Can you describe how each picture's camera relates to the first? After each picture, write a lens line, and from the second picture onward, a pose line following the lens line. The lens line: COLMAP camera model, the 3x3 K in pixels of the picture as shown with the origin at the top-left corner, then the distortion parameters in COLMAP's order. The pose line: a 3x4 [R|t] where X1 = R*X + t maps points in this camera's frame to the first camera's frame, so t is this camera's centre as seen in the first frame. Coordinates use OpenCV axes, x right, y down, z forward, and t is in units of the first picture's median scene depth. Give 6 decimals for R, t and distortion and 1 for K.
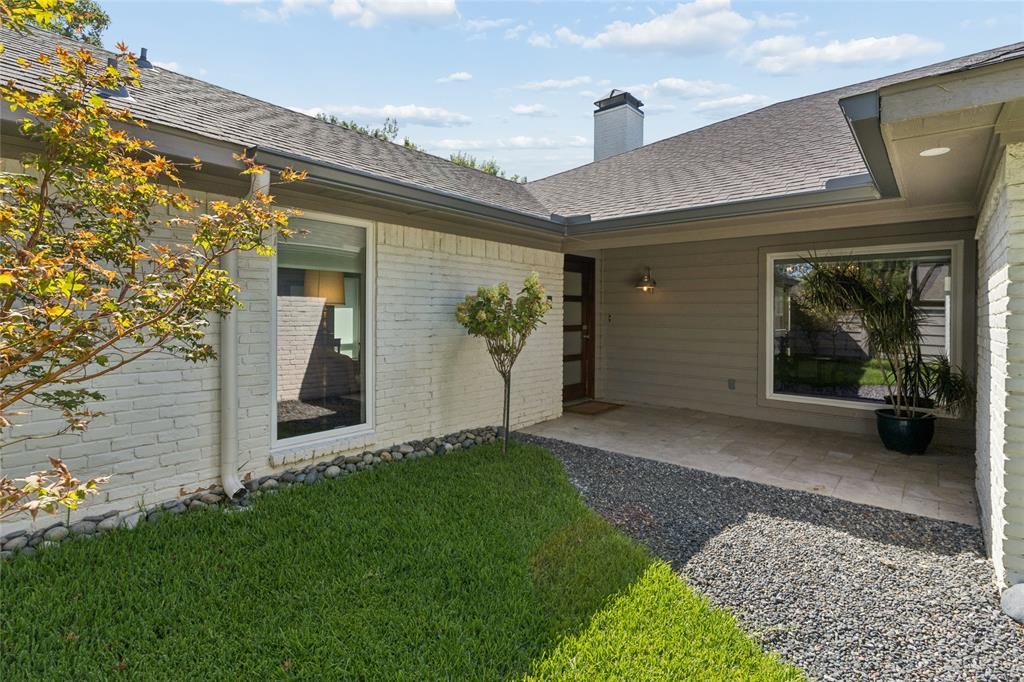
lens RADIAL K [[511.3, 0, 515.4], [0, 511.3, 324.7], [0, 0, 1]] dist [0.001639, 0.000417]
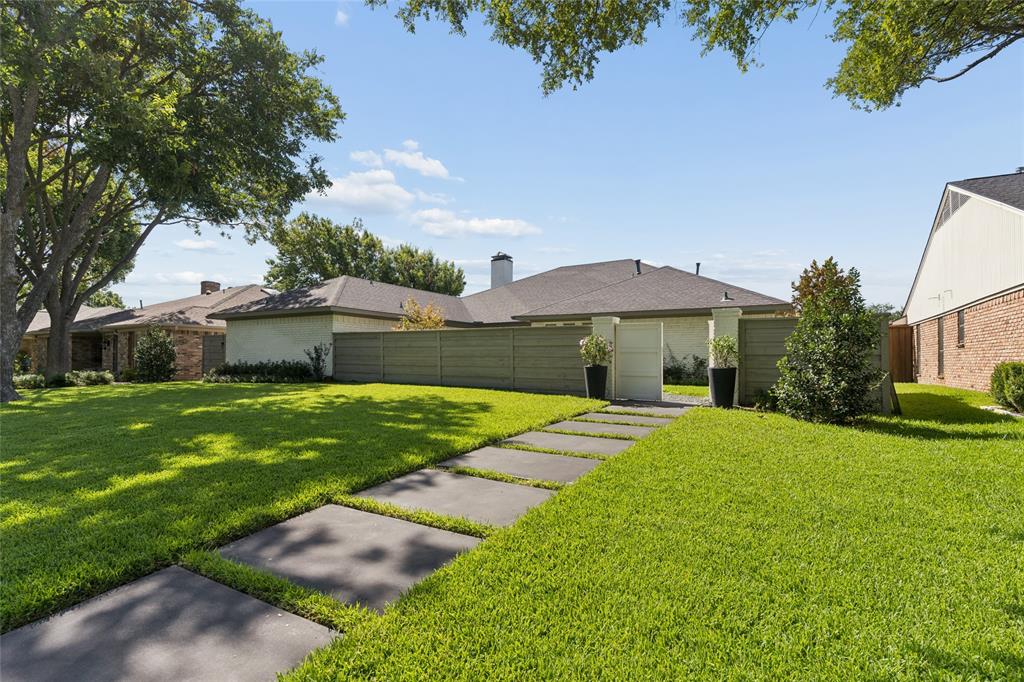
lens RADIAL K [[490.9, 0, 512.0], [0, 490.9, 341.0], [0, 0, 1]] dist [-0.000901, -0.000194]
pose [[0.985901, 0.009888, 0.167036, -0.300413], [-0.000235, 0.998333, -0.057710, 0.168066], [-0.167328, 0.056857, 0.984260, -2.977454]]
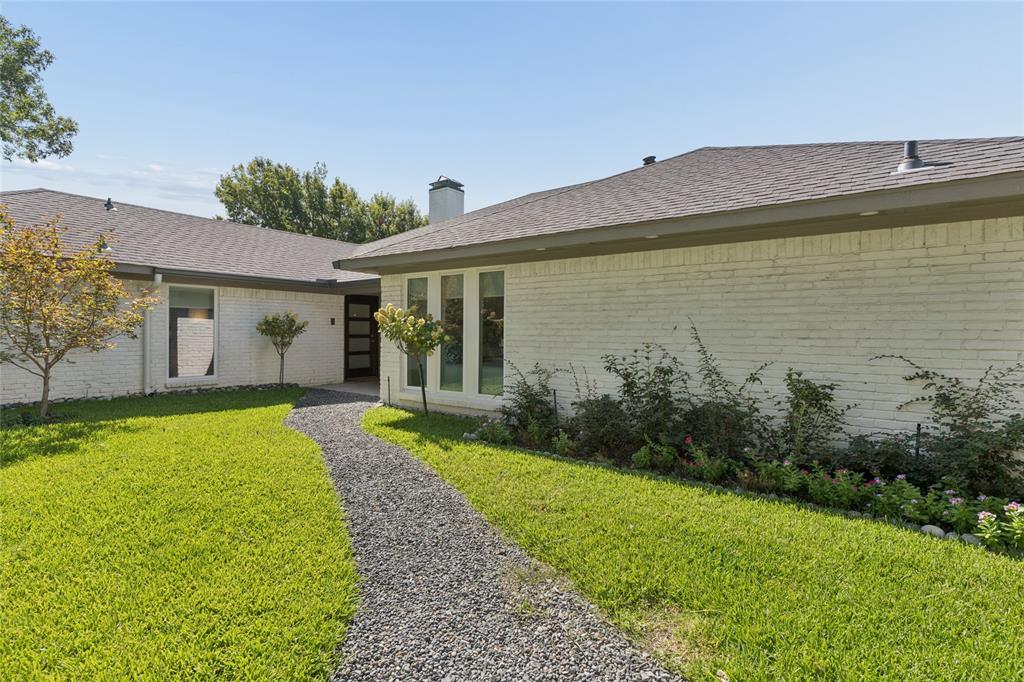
lens RADIAL K [[490.9, 0, 512.0], [0, 490.9, 341.0], [0, 0, 1]] dist [-0.000901, -0.000194]
pose [[0.996695, -0.001845, 0.081209, 0.717127], [0.001861, 0.999998, -0.000125, 0.036345], [-0.081209, 0.000276, 0.996697, -1.079908]]
